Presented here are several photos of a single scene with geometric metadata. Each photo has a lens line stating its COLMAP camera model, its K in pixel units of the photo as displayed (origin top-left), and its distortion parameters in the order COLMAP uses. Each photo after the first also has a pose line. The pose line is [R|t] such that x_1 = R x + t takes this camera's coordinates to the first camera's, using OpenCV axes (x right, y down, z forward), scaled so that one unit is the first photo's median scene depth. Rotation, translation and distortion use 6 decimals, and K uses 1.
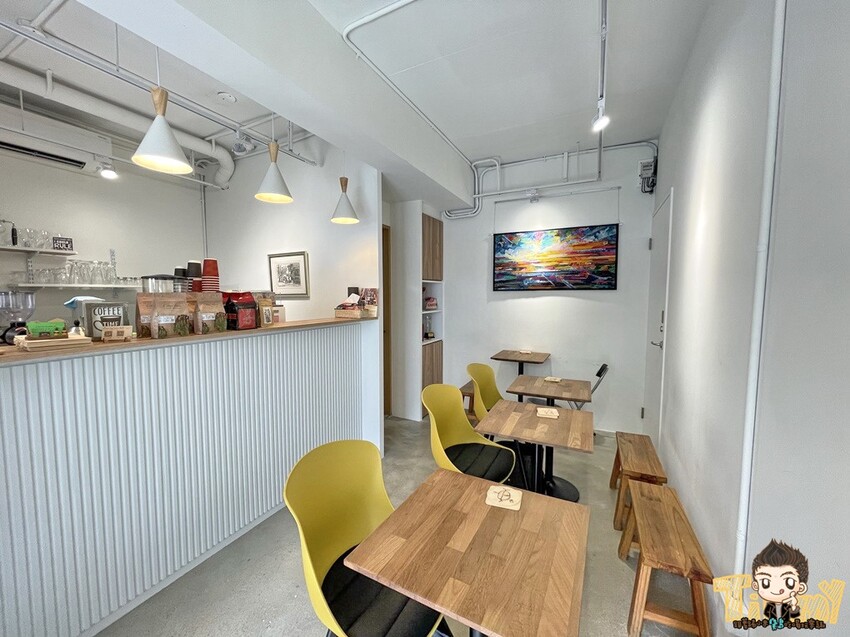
lens RADIAL K [[343.9, 0, 425.3], [0, 343.9, 318.3], [0, 0, 1]] dist [0.000699, 0.000007]
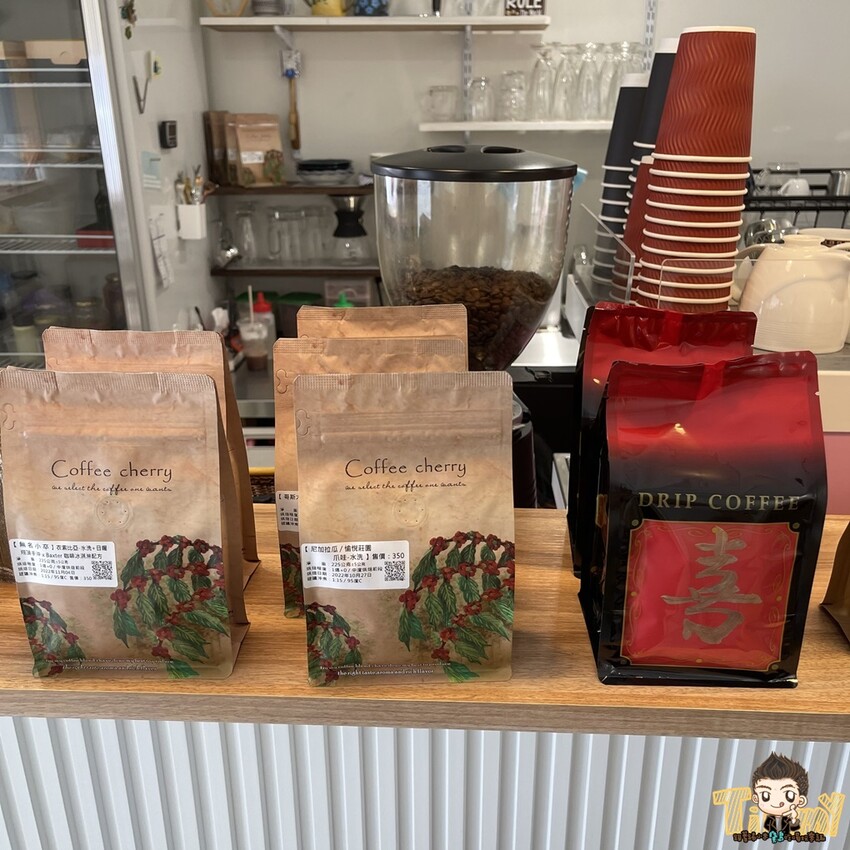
lens RADIAL K [[878.2, 0, 426.4], [0, 878.2, 427.0], [0, 0, 1]] dist [0.013518, 0.000000]
pose [[0.401012, 0.321428, -0.857831, -0.355256], [-0.055544, 0.943230, 0.327462, -0.154796], [0.914387, -0.083669, 0.396100, 0.881249]]
